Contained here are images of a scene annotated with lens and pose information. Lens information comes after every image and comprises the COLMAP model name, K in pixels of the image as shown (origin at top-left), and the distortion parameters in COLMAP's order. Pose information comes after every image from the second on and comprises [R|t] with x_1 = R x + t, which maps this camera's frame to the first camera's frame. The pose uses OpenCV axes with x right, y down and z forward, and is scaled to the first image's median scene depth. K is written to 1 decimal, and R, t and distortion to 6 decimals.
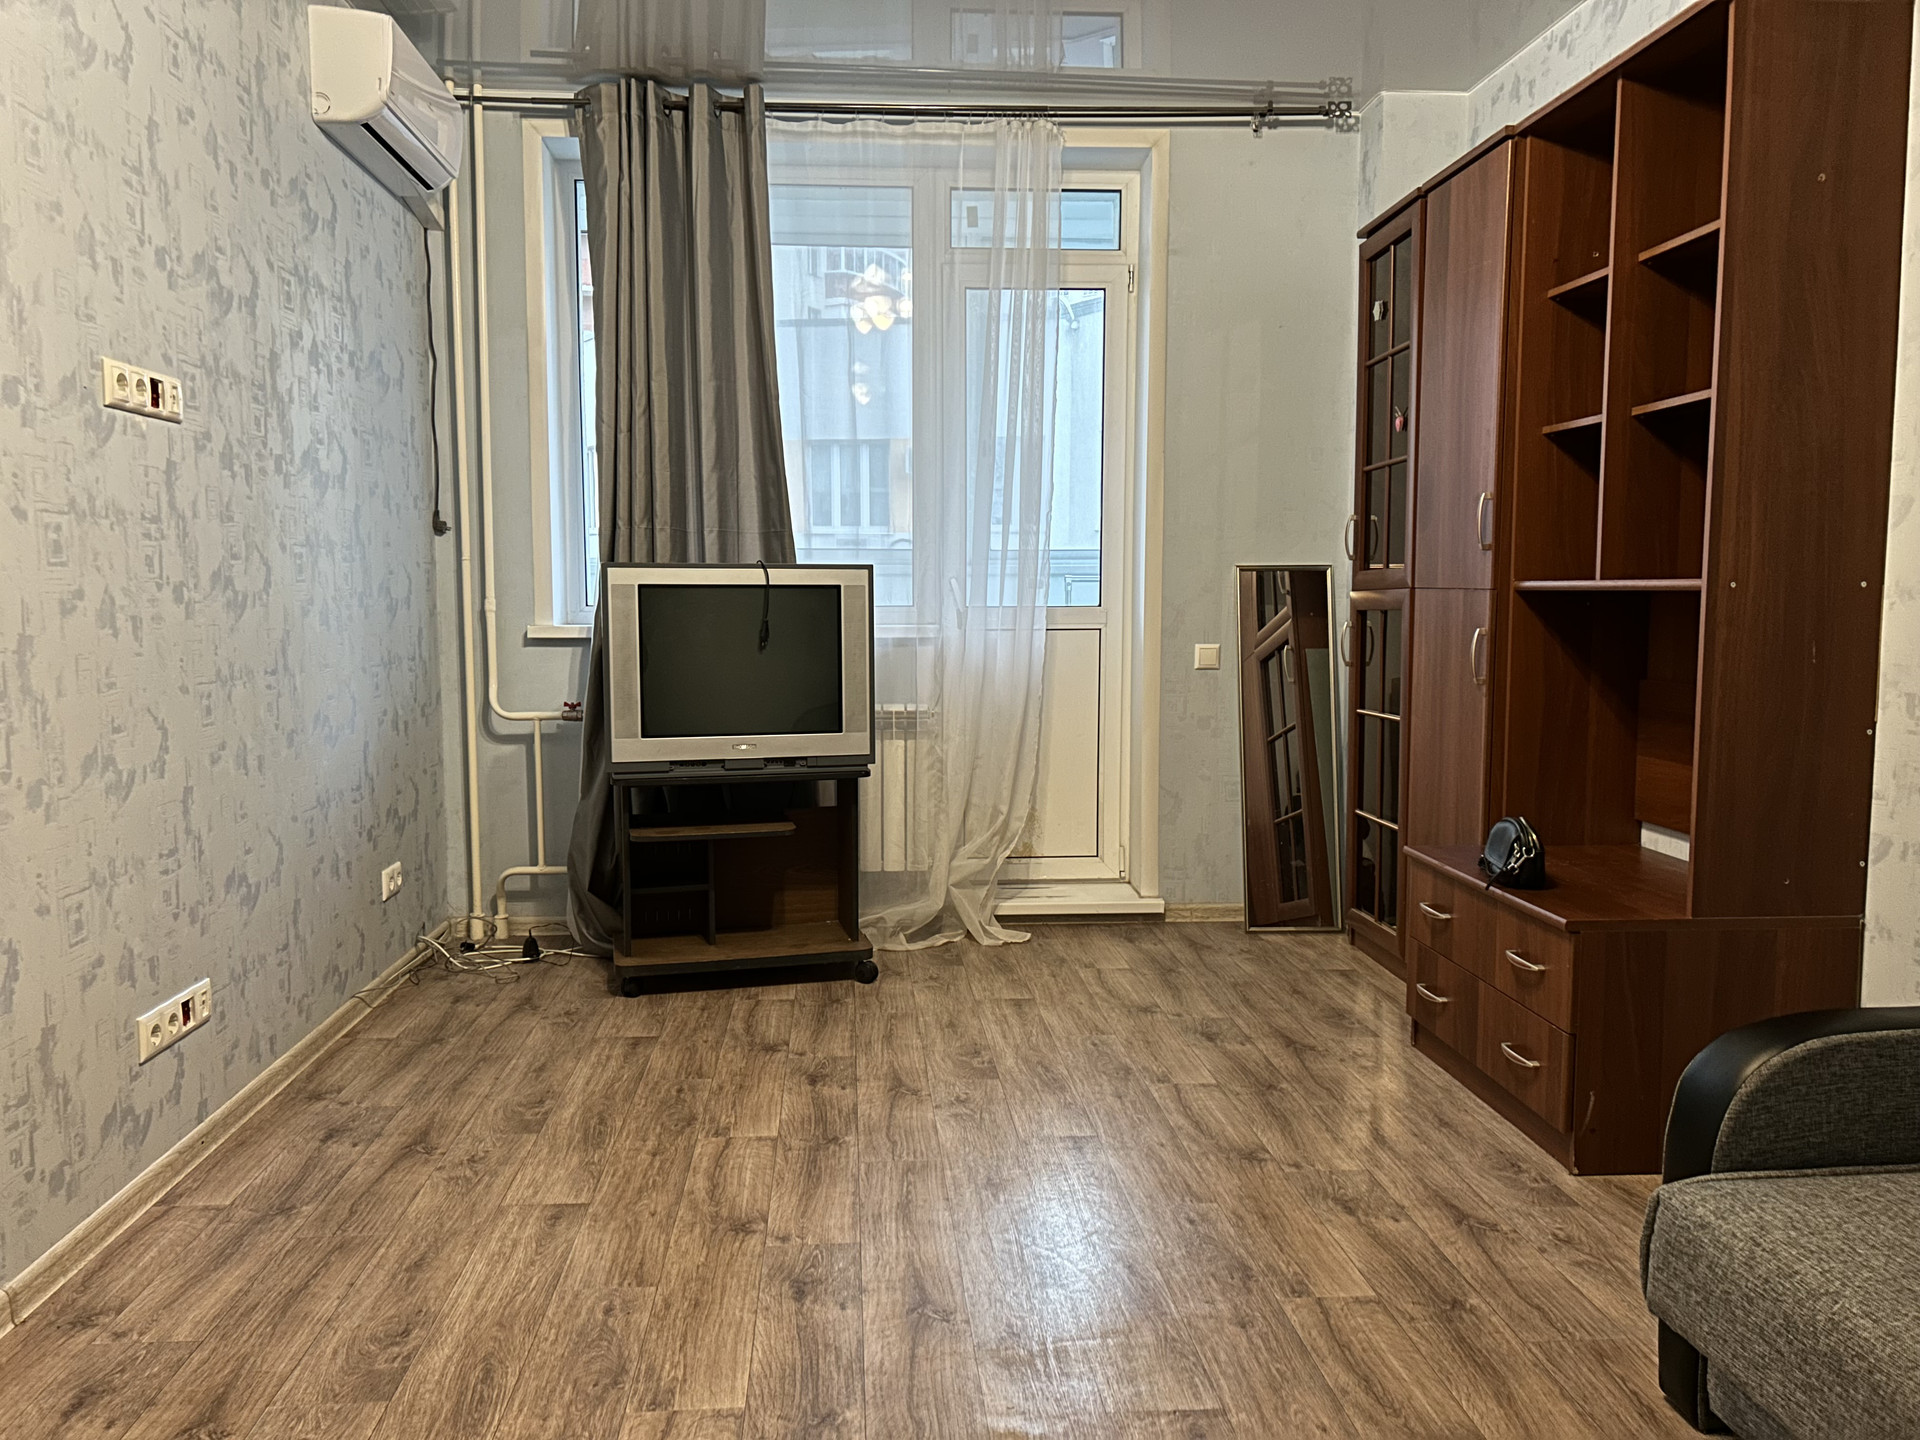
lens RADIAL K [[1433.7, 0, 959.2], [0, 1433.7, 719.6], [0, 0, 1]] dist [0.038507, -0.027765]
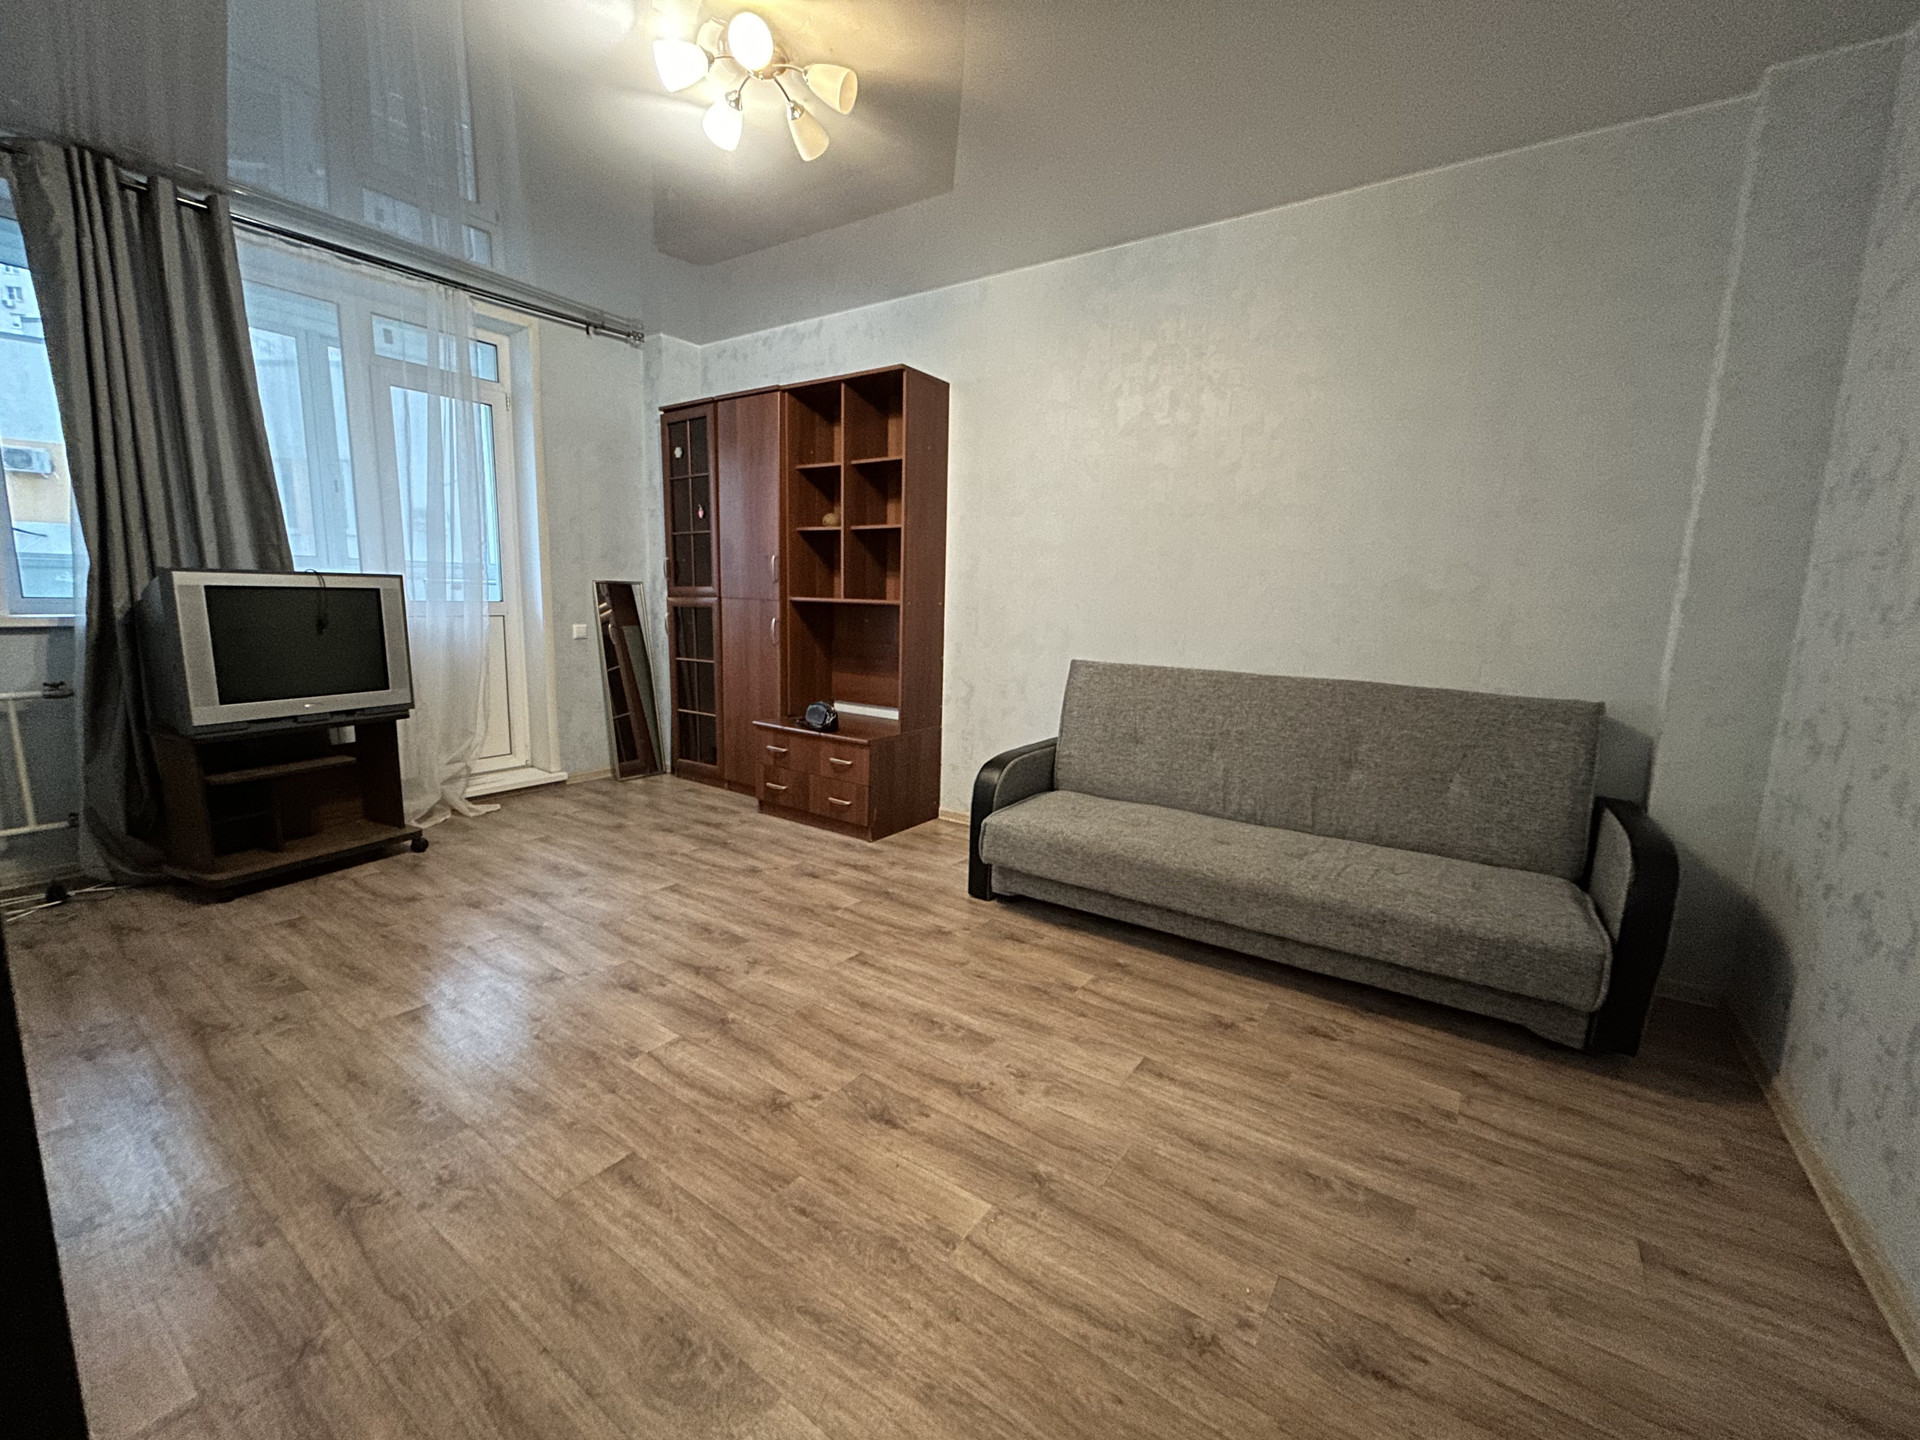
lens RADIAL K [[772.7, 0, 965.6], [0, 772.7, 717.6], [0, 0, 1]] dist [0.002753, -0.000746]
pose [[0.629147, -0.104176, 0.770274, -0.305561], [0.044648, 0.994185, 0.097992, -0.012890], [-0.776003, -0.027261, 0.630140, 0.031196]]
